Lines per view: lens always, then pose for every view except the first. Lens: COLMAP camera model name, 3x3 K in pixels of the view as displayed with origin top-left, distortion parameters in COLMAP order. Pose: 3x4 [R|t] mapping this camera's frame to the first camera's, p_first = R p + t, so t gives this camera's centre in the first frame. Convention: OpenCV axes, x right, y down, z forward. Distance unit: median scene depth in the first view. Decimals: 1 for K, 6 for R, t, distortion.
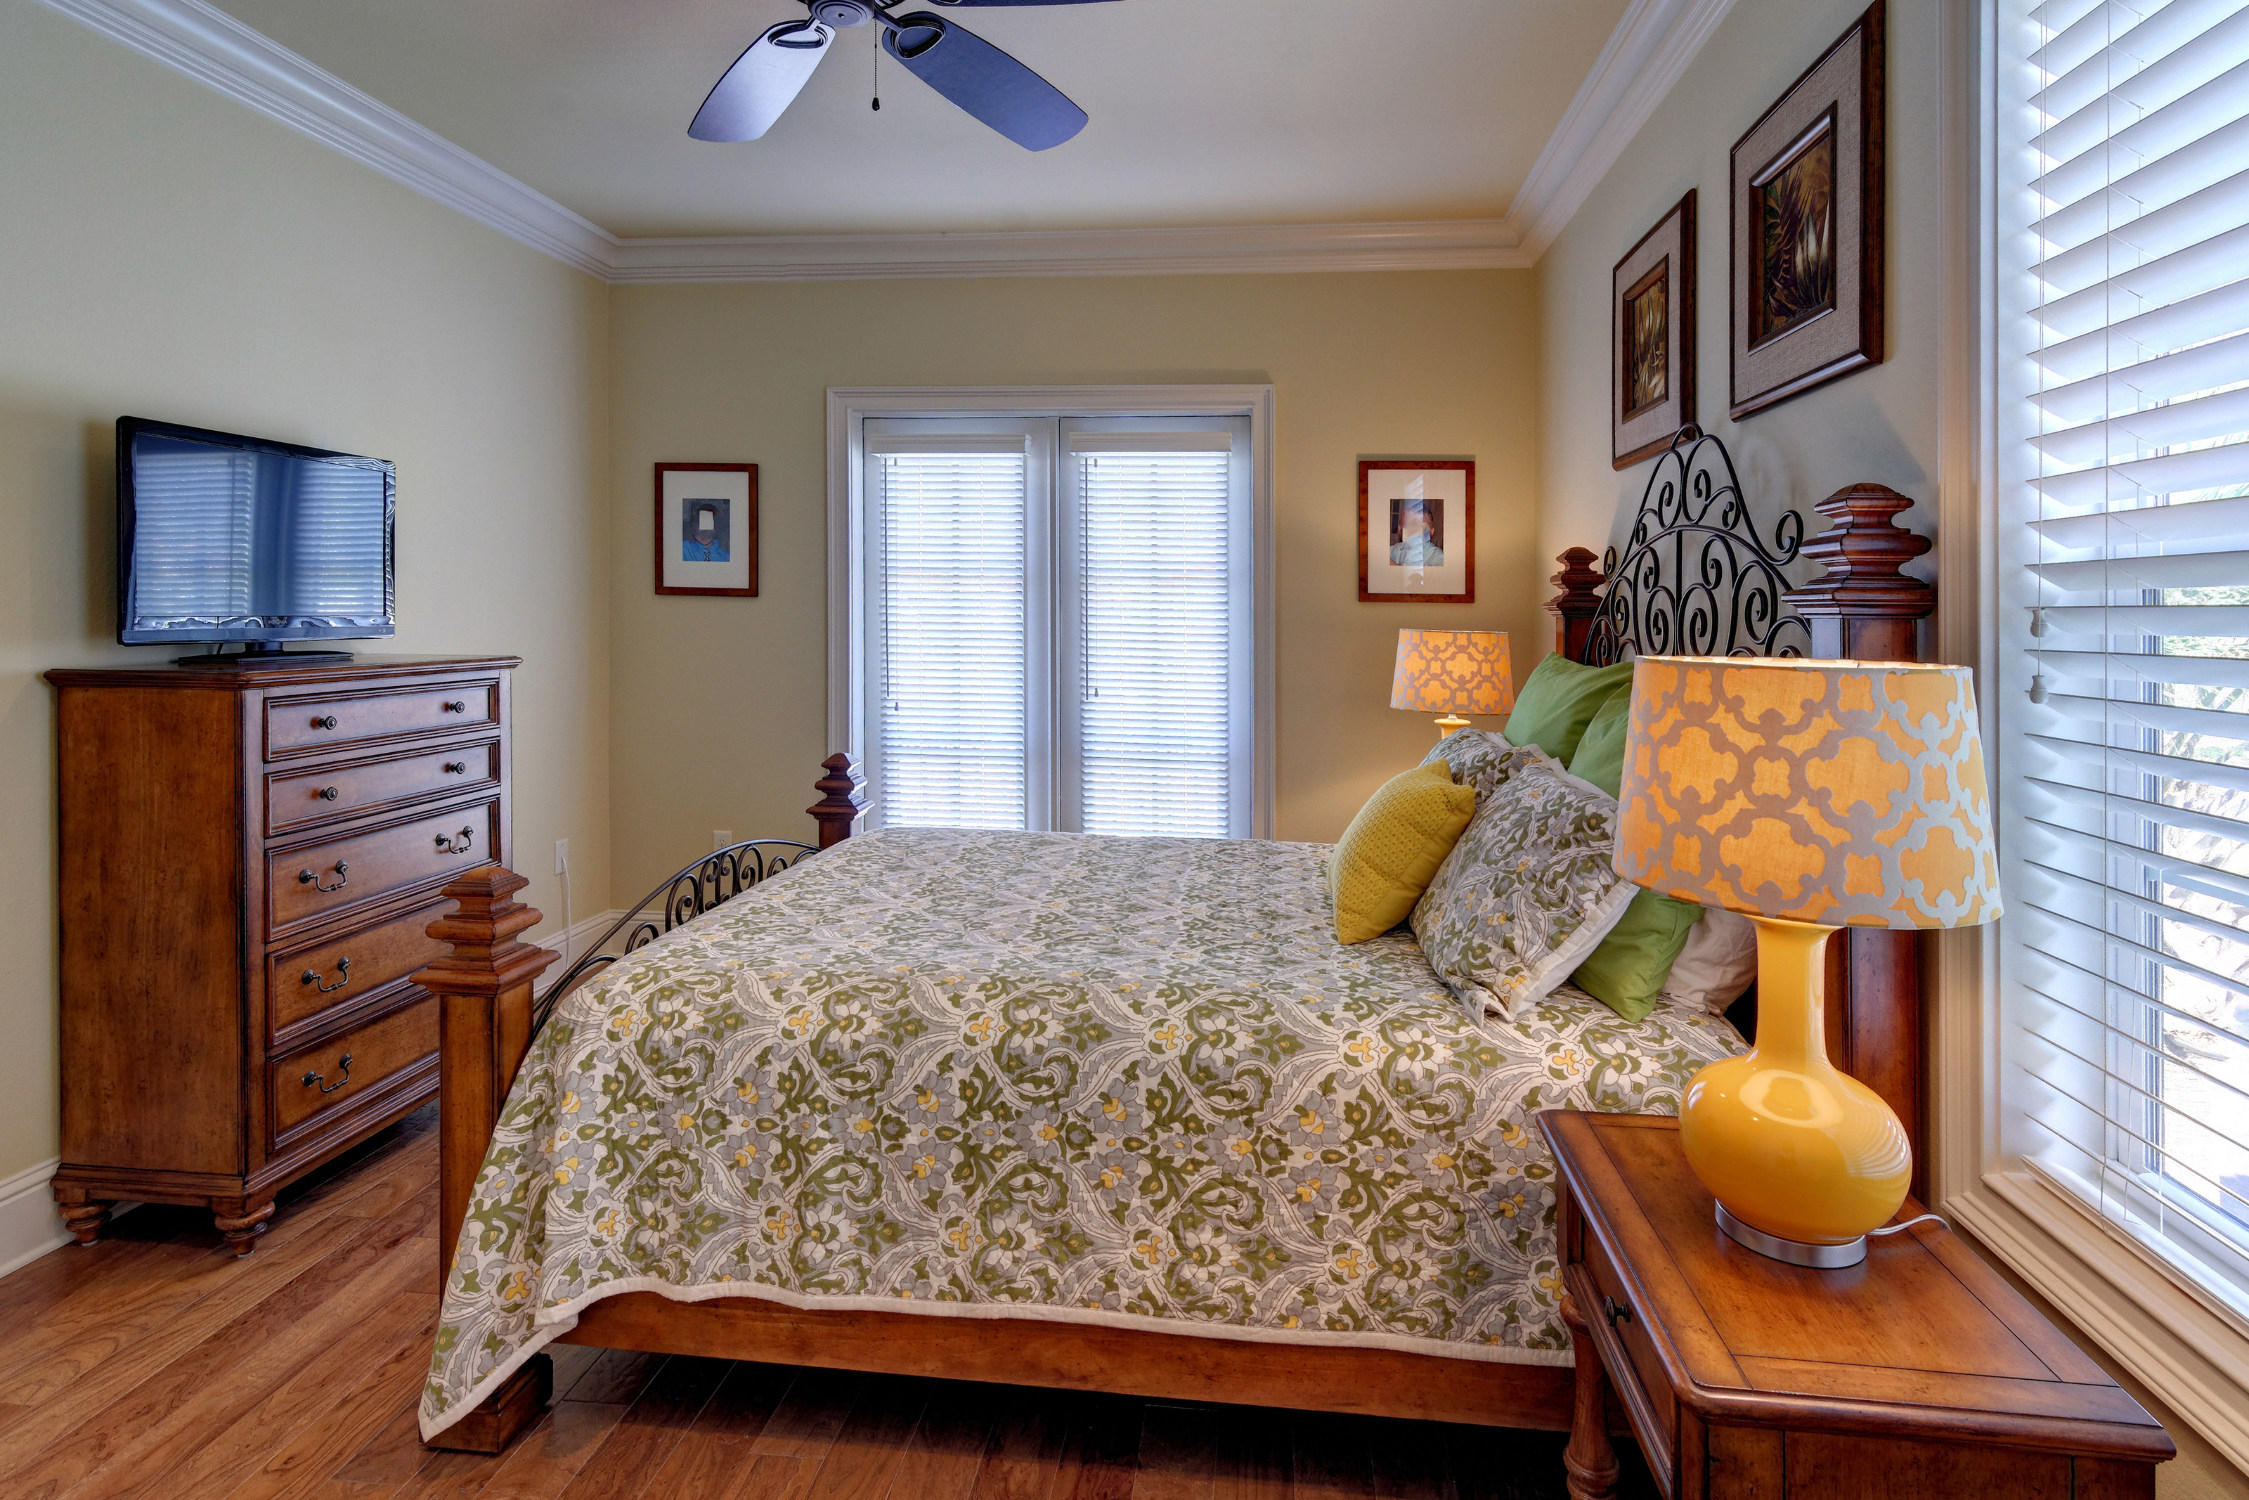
lens RADIAL K [[1130.6, 0, 1172.2], [0, 1130.6, 610.7], [0, 0, 1]] dist [0.003195, 0.000522]
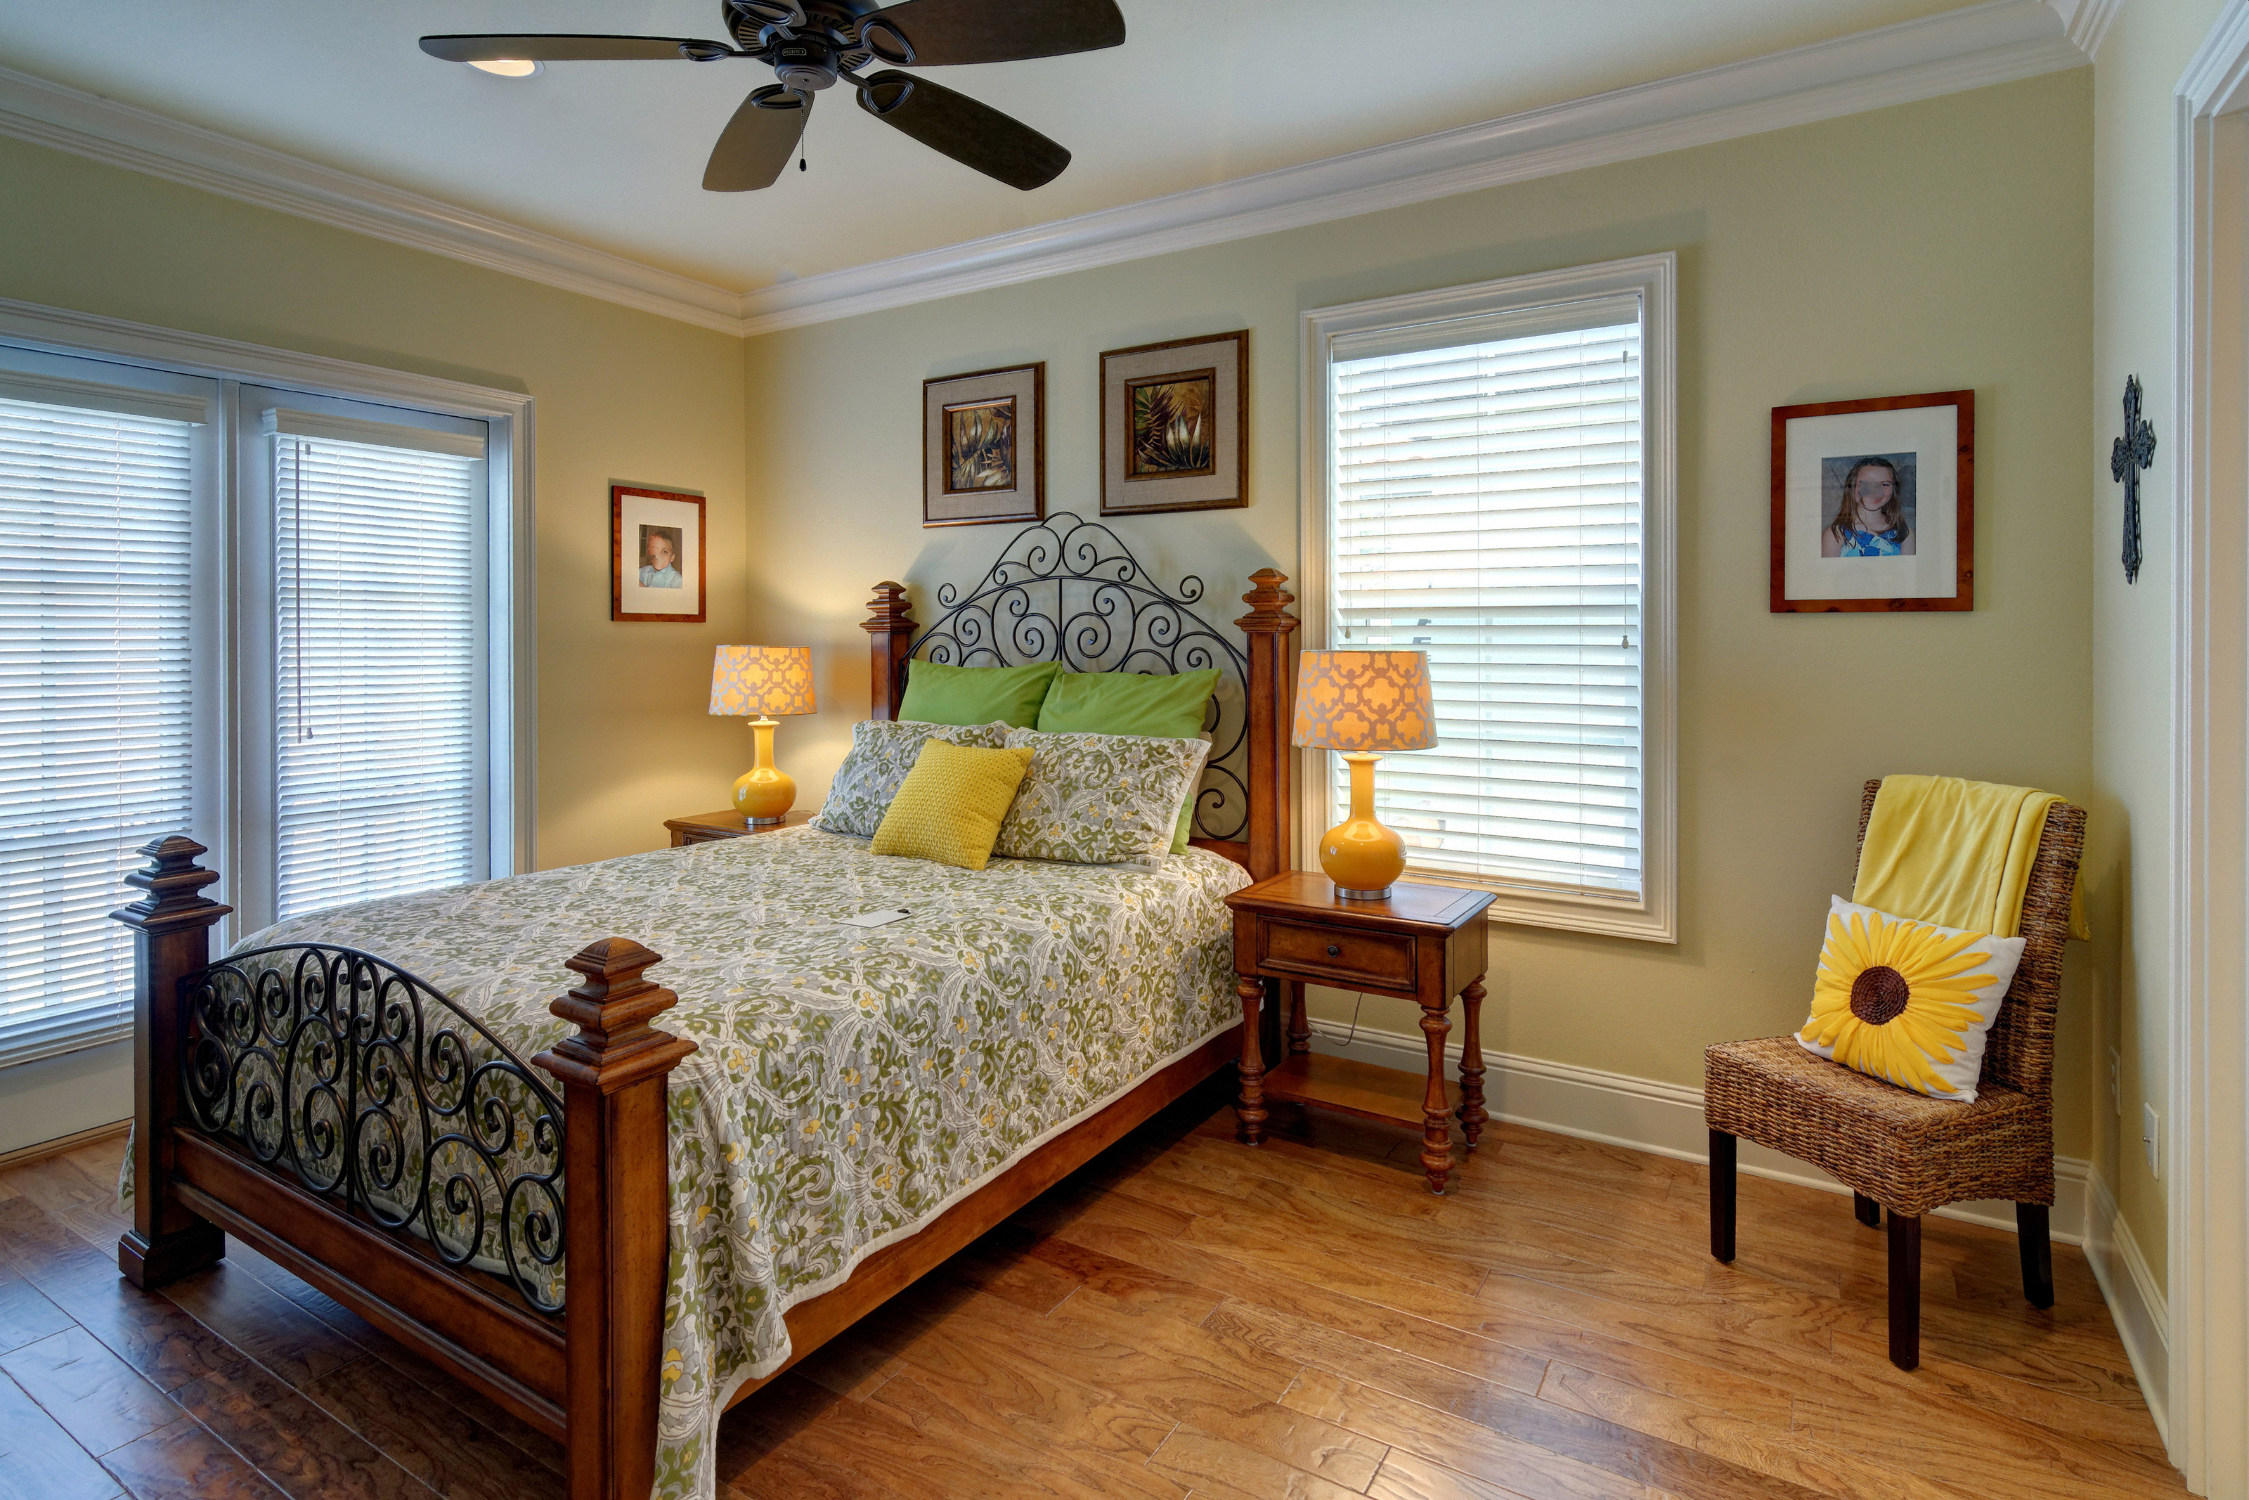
lens RADIAL K [[1137.8, 0, 1123.6], [0, 1137.8, 613.9], [0, 0, 1]] dist [0.000903, -0.001549]
pose [[0.438822, 0.003790, 0.898566, -1.268681], [0.004550, 0.999969, -0.006439, -0.012758], [-0.898562, 0.006914, 0.438791, 0.285075]]
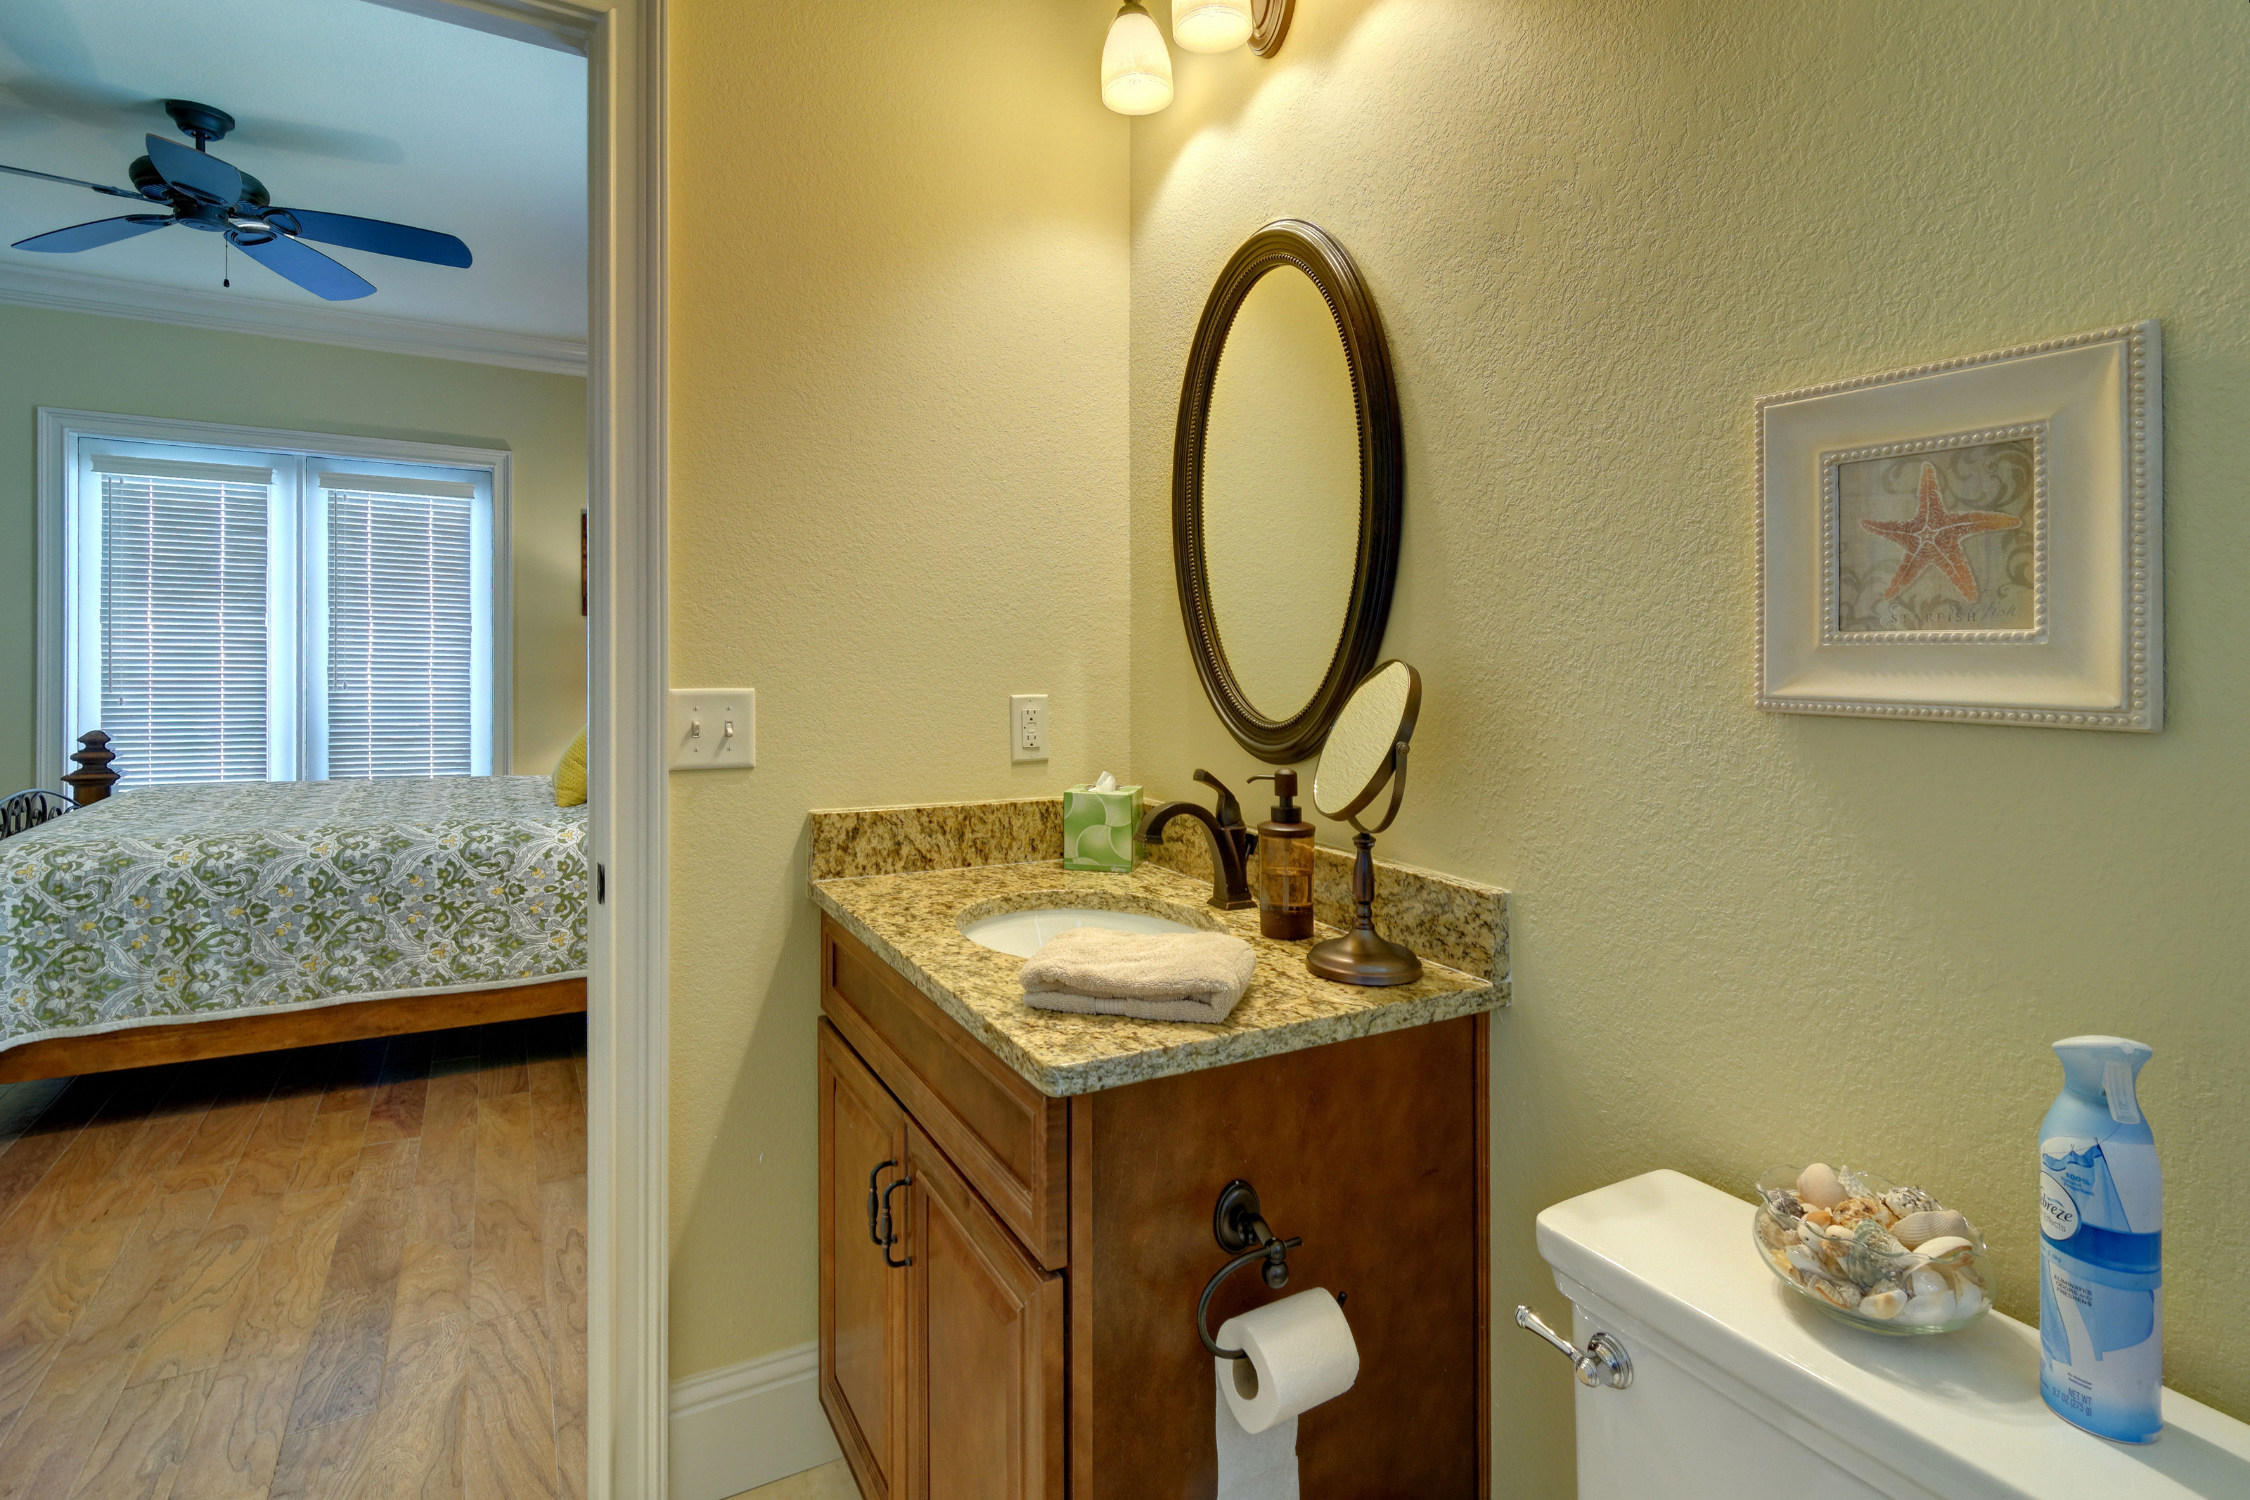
lens RADIAL K [[1133.4, 0, 1142.5], [0, 1133.4, 651.4], [0, 0, 1]] dist [0.001836, 0.001072]
pose [[0.820453, 0.005174, 0.571690, -0.136101], [-0.009392, 0.999946, 0.004429, 0.050619], [-0.571637, -0.009003, 0.820458, -1.142431]]
